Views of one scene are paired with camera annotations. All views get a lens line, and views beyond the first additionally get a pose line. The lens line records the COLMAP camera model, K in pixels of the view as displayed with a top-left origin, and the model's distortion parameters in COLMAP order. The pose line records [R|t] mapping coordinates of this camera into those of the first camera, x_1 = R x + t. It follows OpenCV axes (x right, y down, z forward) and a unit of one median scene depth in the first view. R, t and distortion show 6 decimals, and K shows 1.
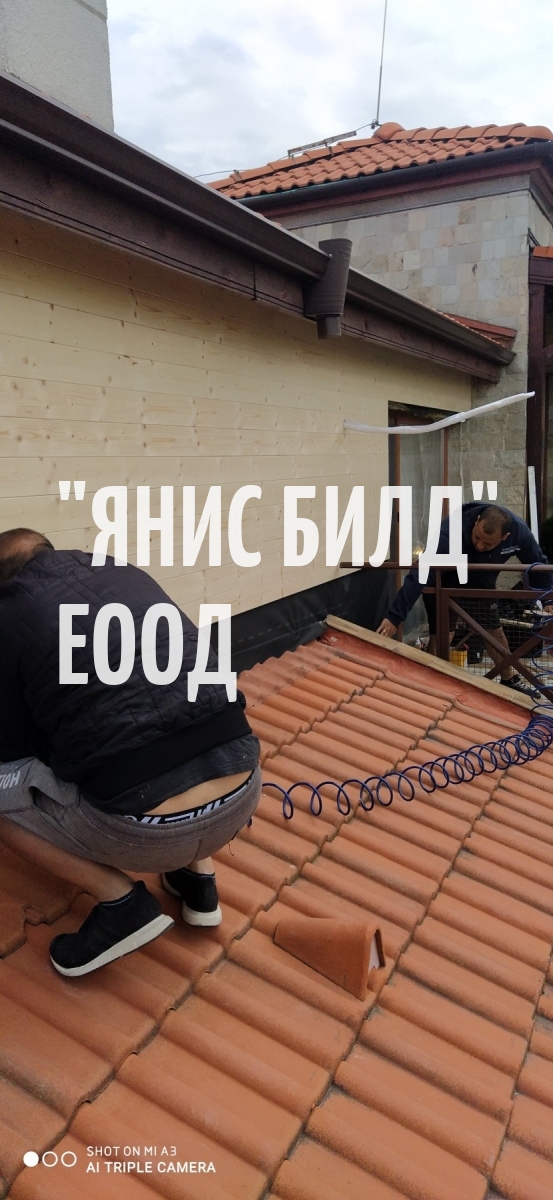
lens RADIAL K [[882.8, 0, 275.0], [0, 882.8, 594.5], [0, 0, 1]] dist [0.114294, -0.162953]
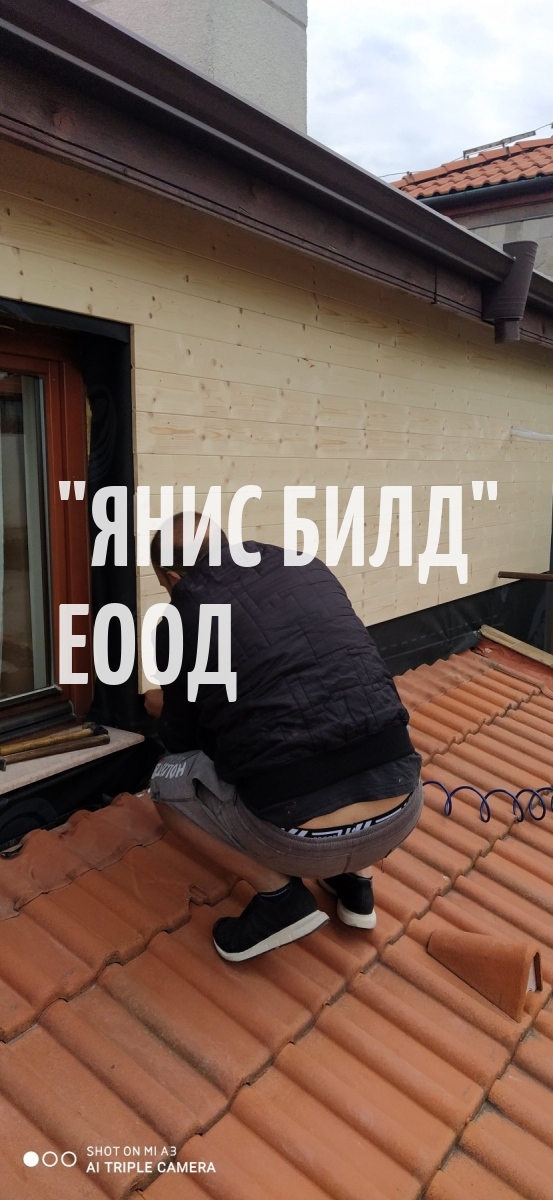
lens RADIAL K [[882.8, 0, 275.0], [0, 882.8, 594.5], [0, 0, 1]] dist [0.114294, -0.162953]
pose [[0.986668, 0.059182, -0.151606, -0.025648], [-0.059415, 0.998229, 0.002992, 0.000229], [0.151514, 0.006056, 0.988437, -0.007061]]
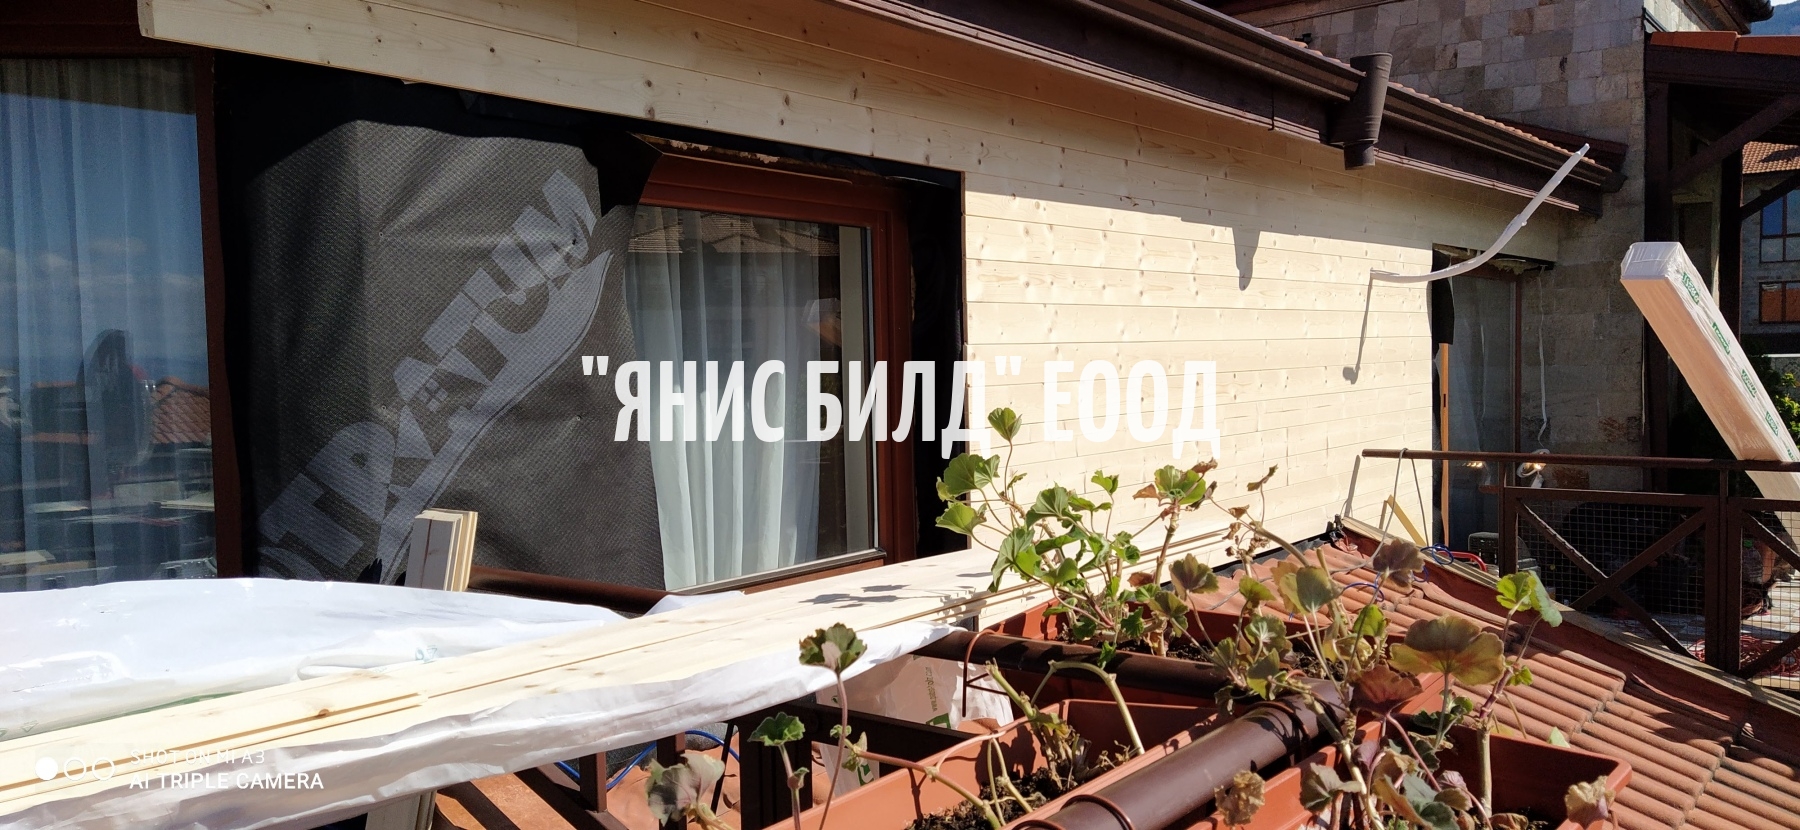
lens RADIAL K [[1324.2, 0, 903.6], [0, 1324.2, 422.1], [0, 0, 1]] dist [0.114294, -0.162953]
pose [[0.970226, 0.026629, -0.240732, -0.045767], [-0.047035, 0.995731, -0.079422, 0.068855], [0.237590, 0.088380, 0.967337, -0.300024]]
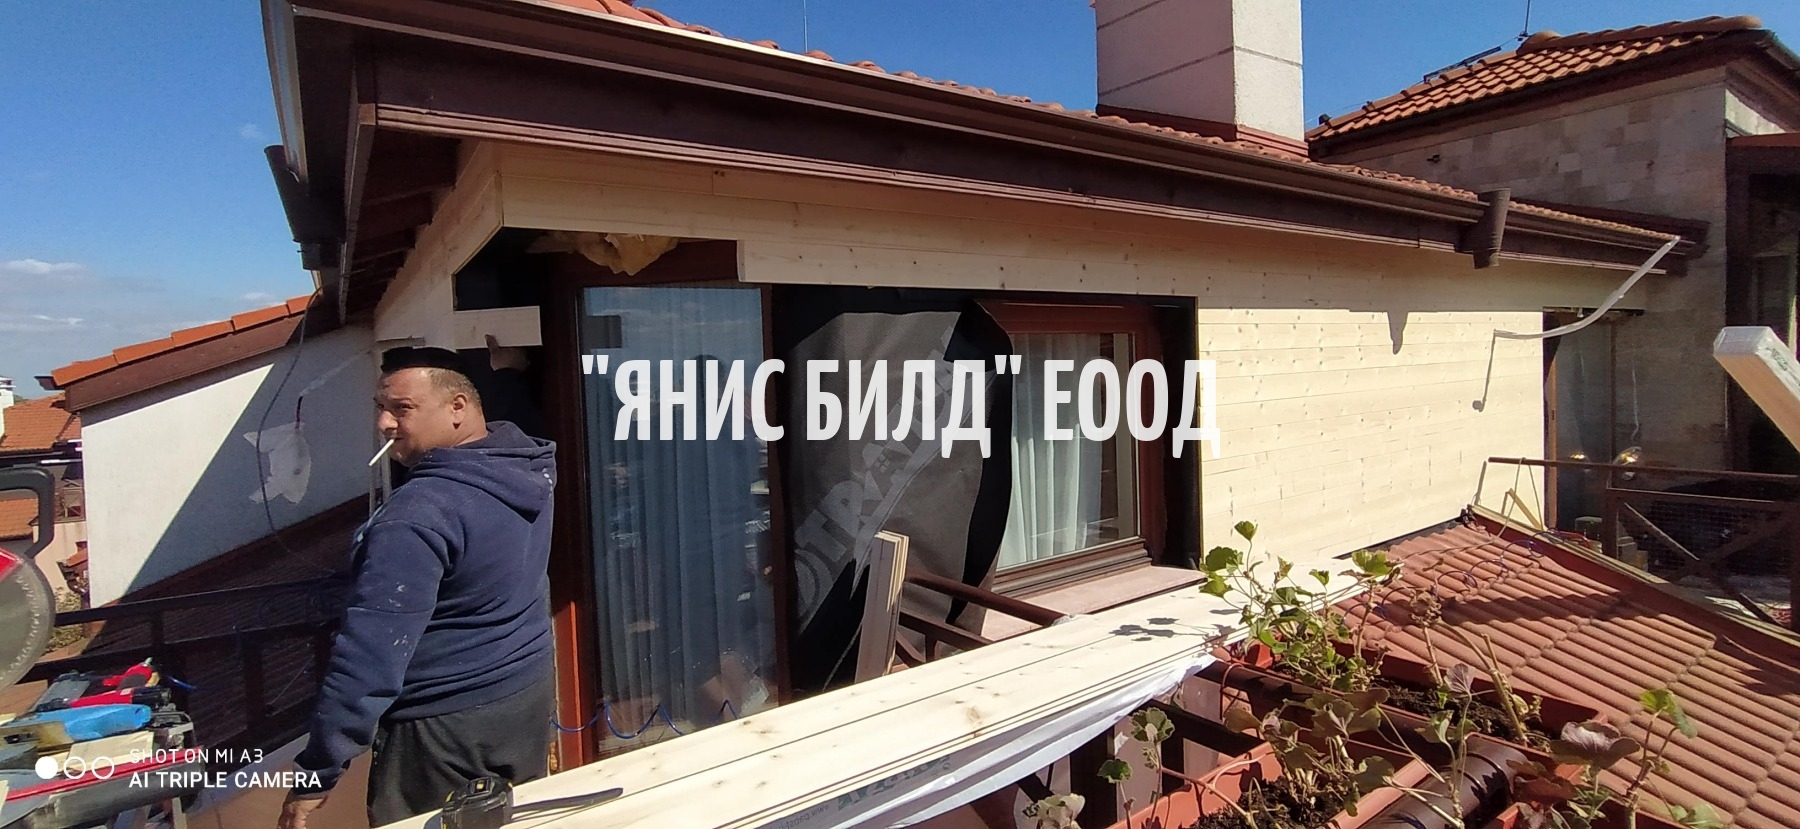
lens RADIAL K [[817.2, 0, 903.4], [0, 817.2, 392.5], [0, 0, 1]] dist [0.002605, 0.000109]
pose [[0.865411, 0.020163, -0.500657, -0.063578], [-0.064602, 0.995340, -0.071583, 0.004213], [0.496881, 0.094292, 0.862681, -0.320138]]
